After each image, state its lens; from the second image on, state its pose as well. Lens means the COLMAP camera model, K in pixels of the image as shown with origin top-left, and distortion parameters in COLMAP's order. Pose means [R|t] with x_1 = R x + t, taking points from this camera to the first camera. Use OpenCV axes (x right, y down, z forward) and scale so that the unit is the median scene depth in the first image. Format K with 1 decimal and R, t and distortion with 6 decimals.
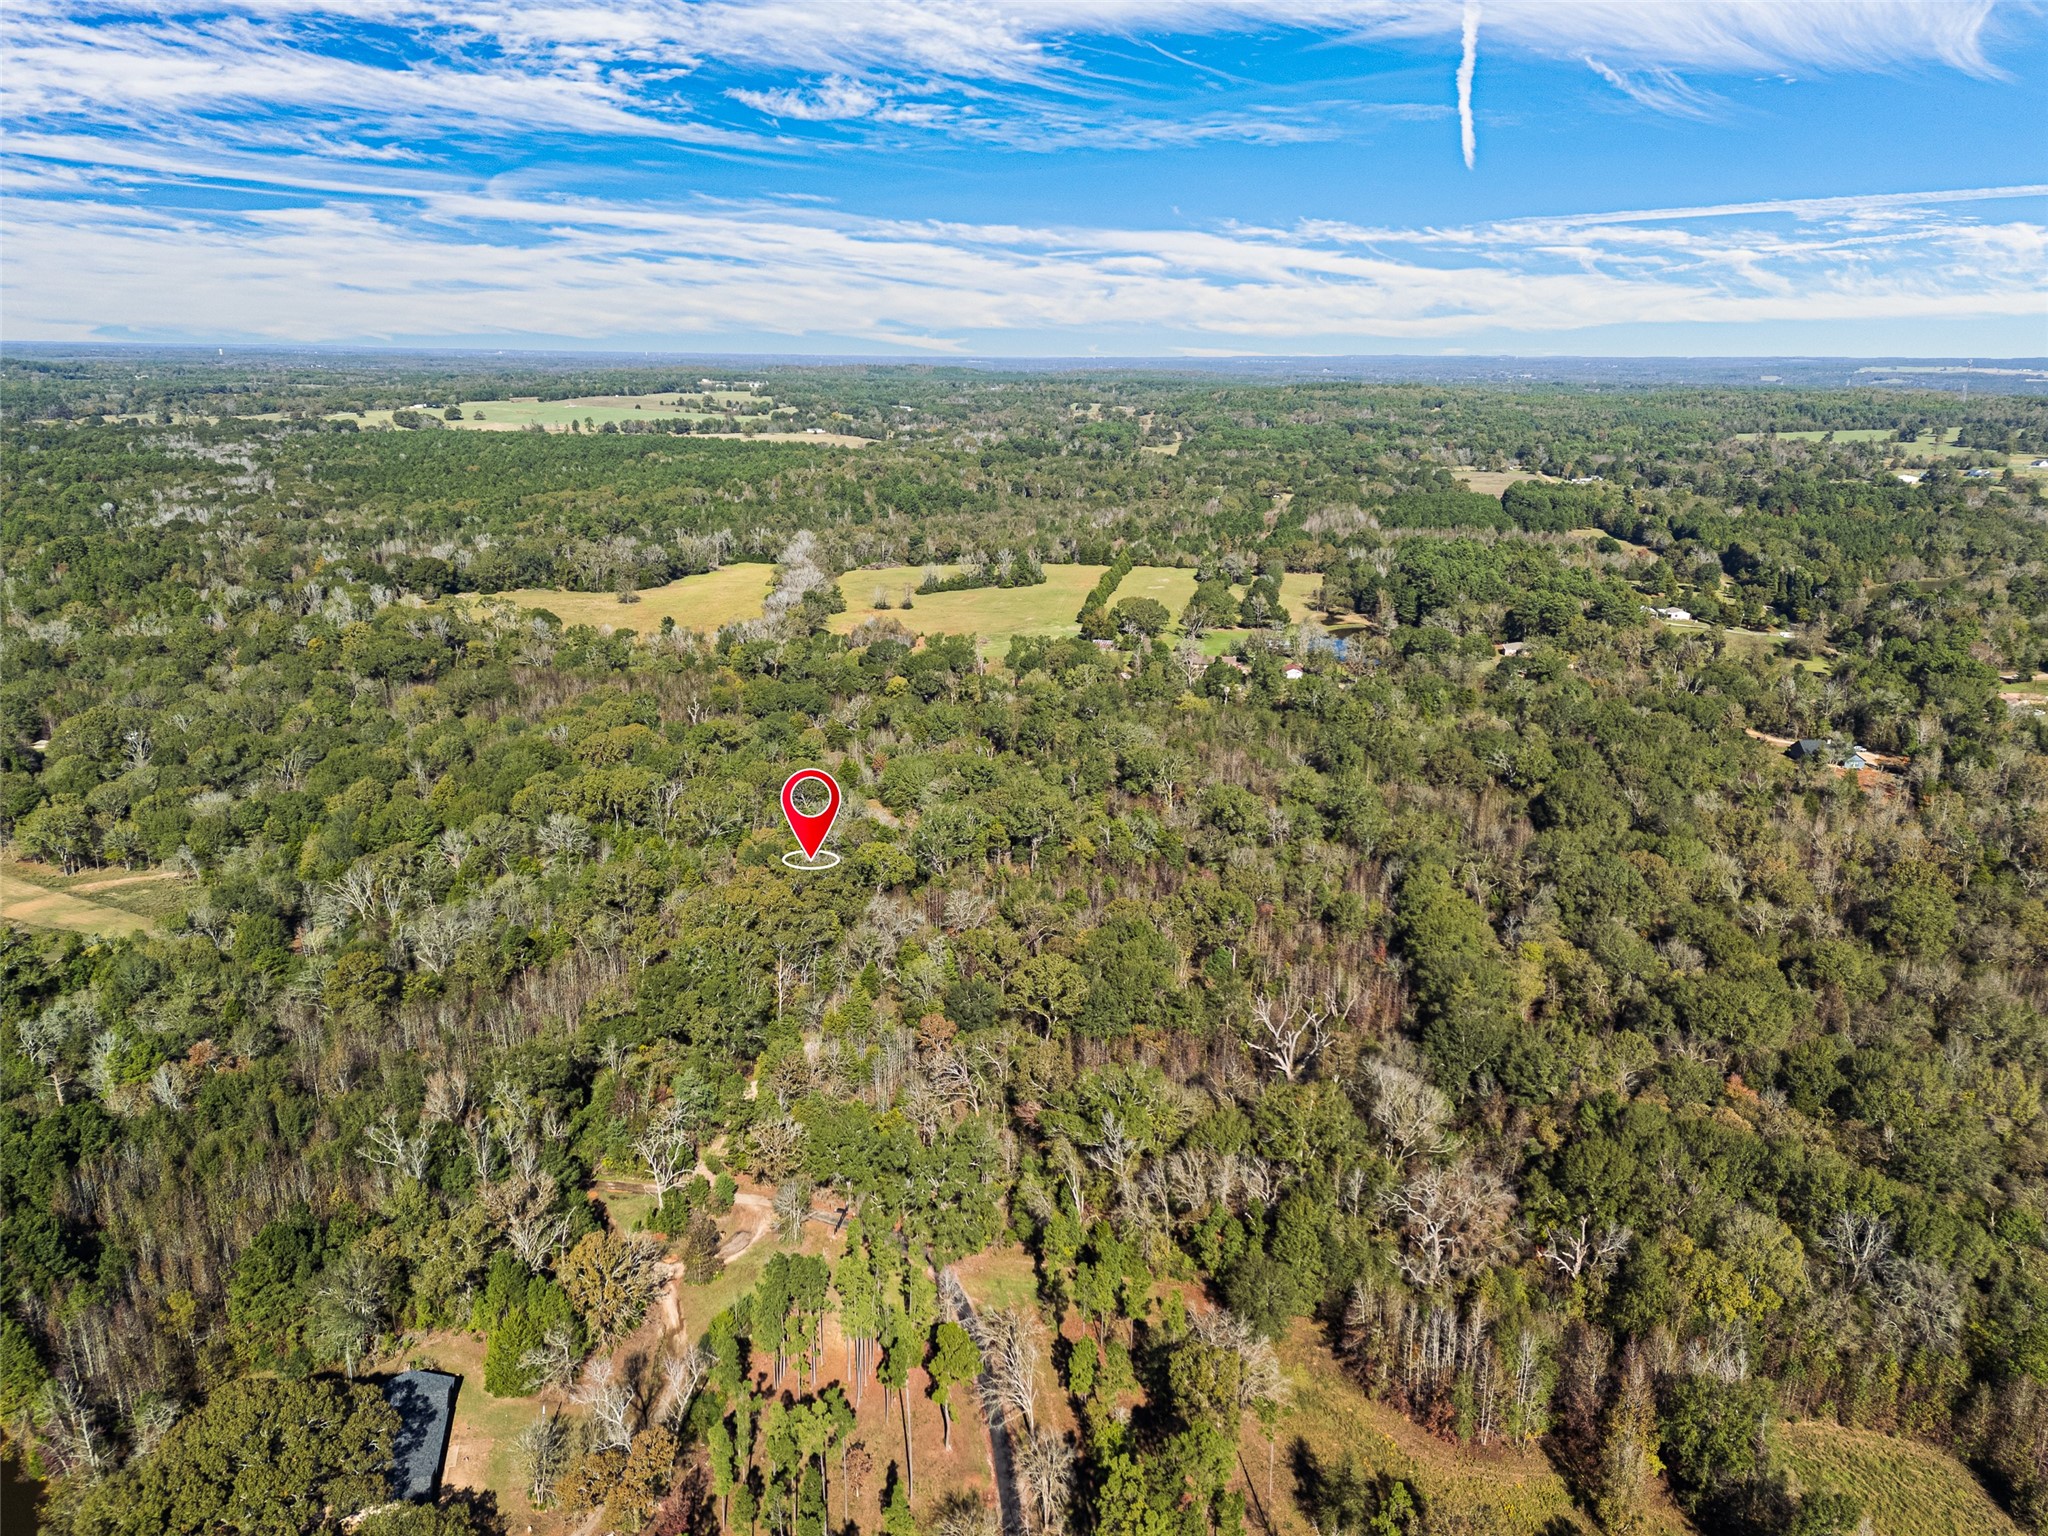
lens RADIAL K [[1484.5, 0, 1019.0], [0, 1484.5, 764.2], [0, 0, 1]] dist [0.071245, -0.062534]
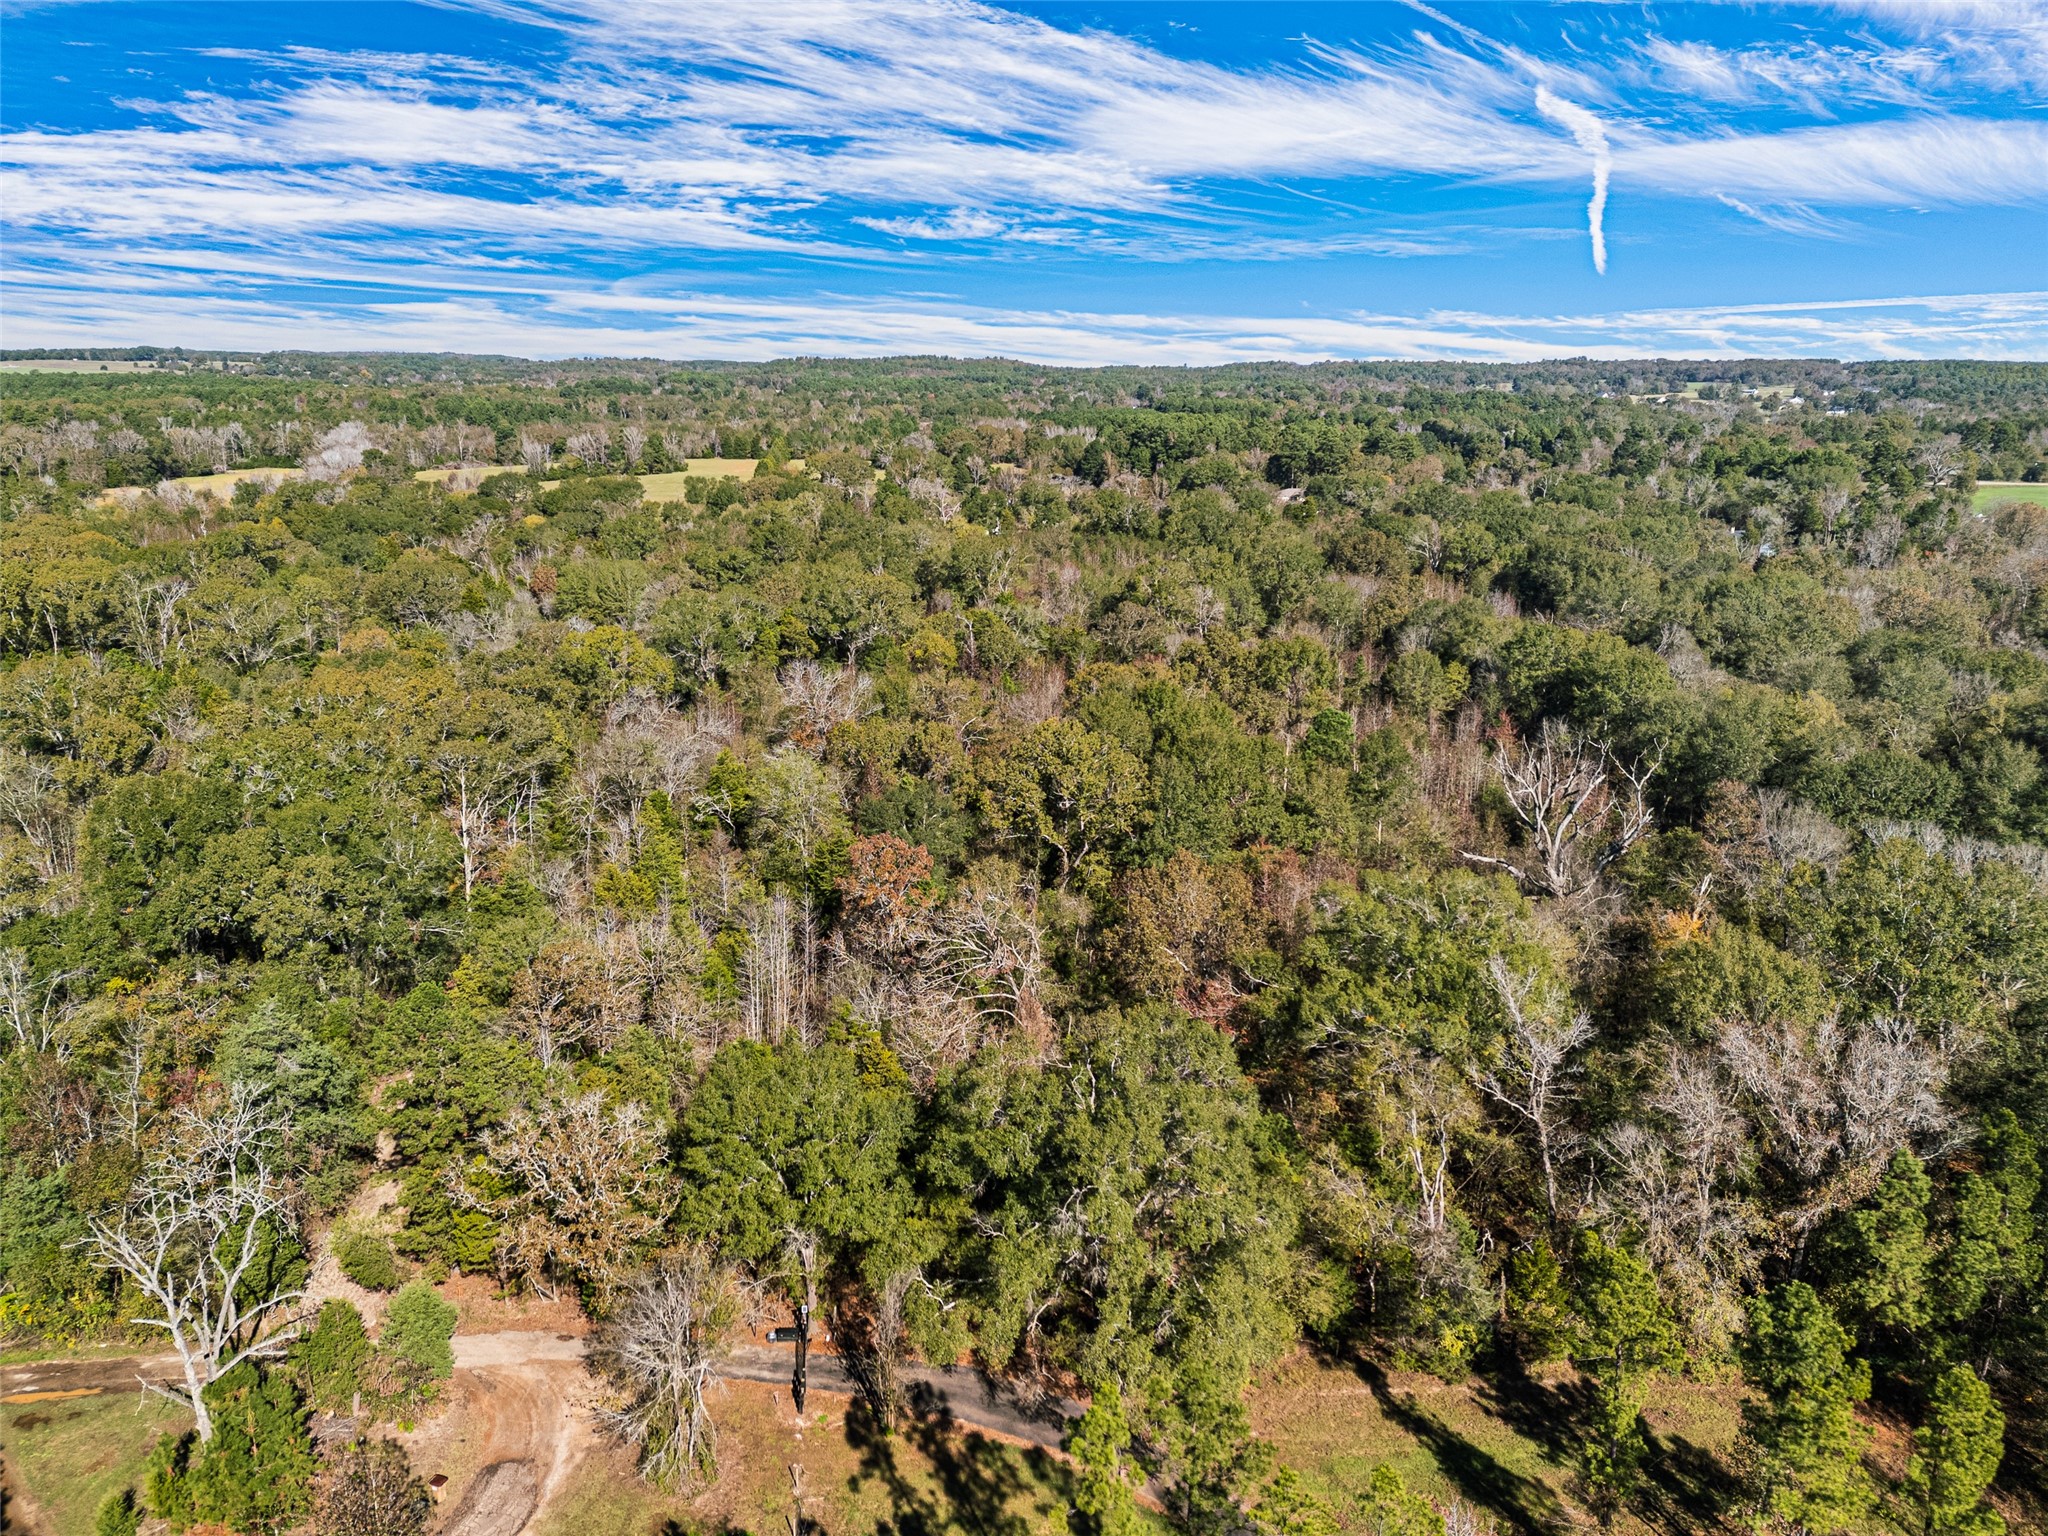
lens RADIAL K [[1484.5, 0, 1018.8], [0, 1484.5, 777.2], [0, 0, 1]] dist [0.071245, -0.062534]
pose [[0.959211, -0.074569, 0.272679, -0.085251], [0.074755, 0.997155, 0.009724, 0.095493], [-0.272628, 0.011057, 0.962056, 0.363462]]
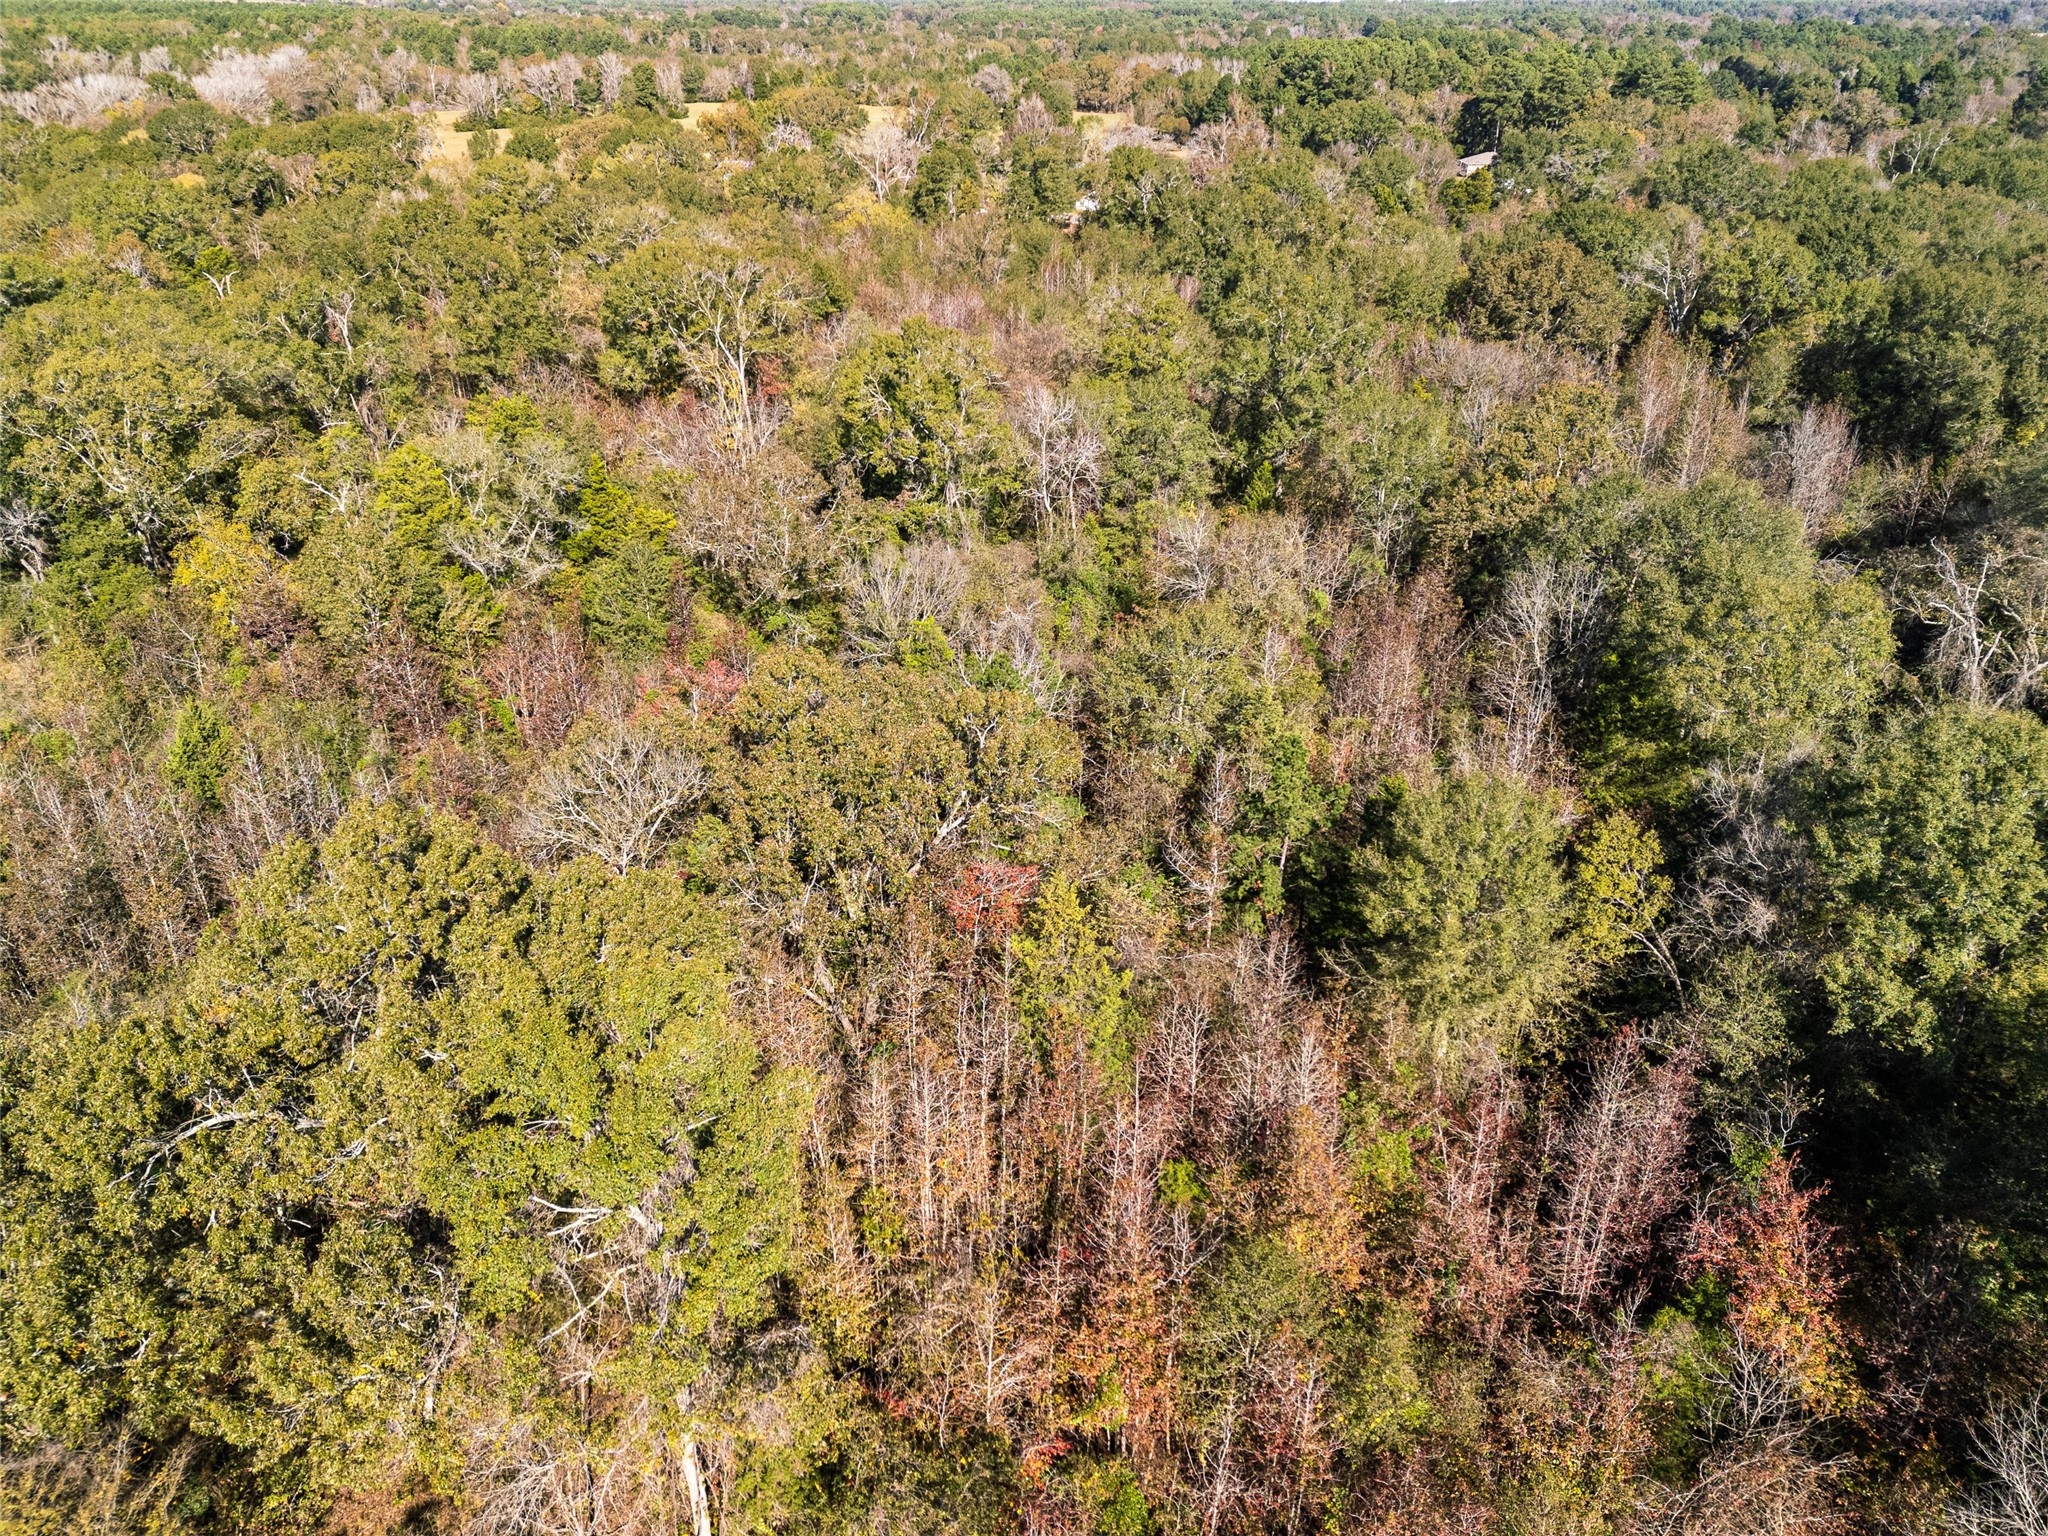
lens RADIAL K [[1484.5, 0, 1027.2], [0, 1484.5, 780.6], [0, 0, 1]] dist [0.071245, -0.062534]
pose [[0.989832, -0.061390, 0.128311, 0.121393], [0.034053, 0.978112, 0.205276, 0.040307], [-0.138105, -0.198819, 0.970257, 0.676901]]
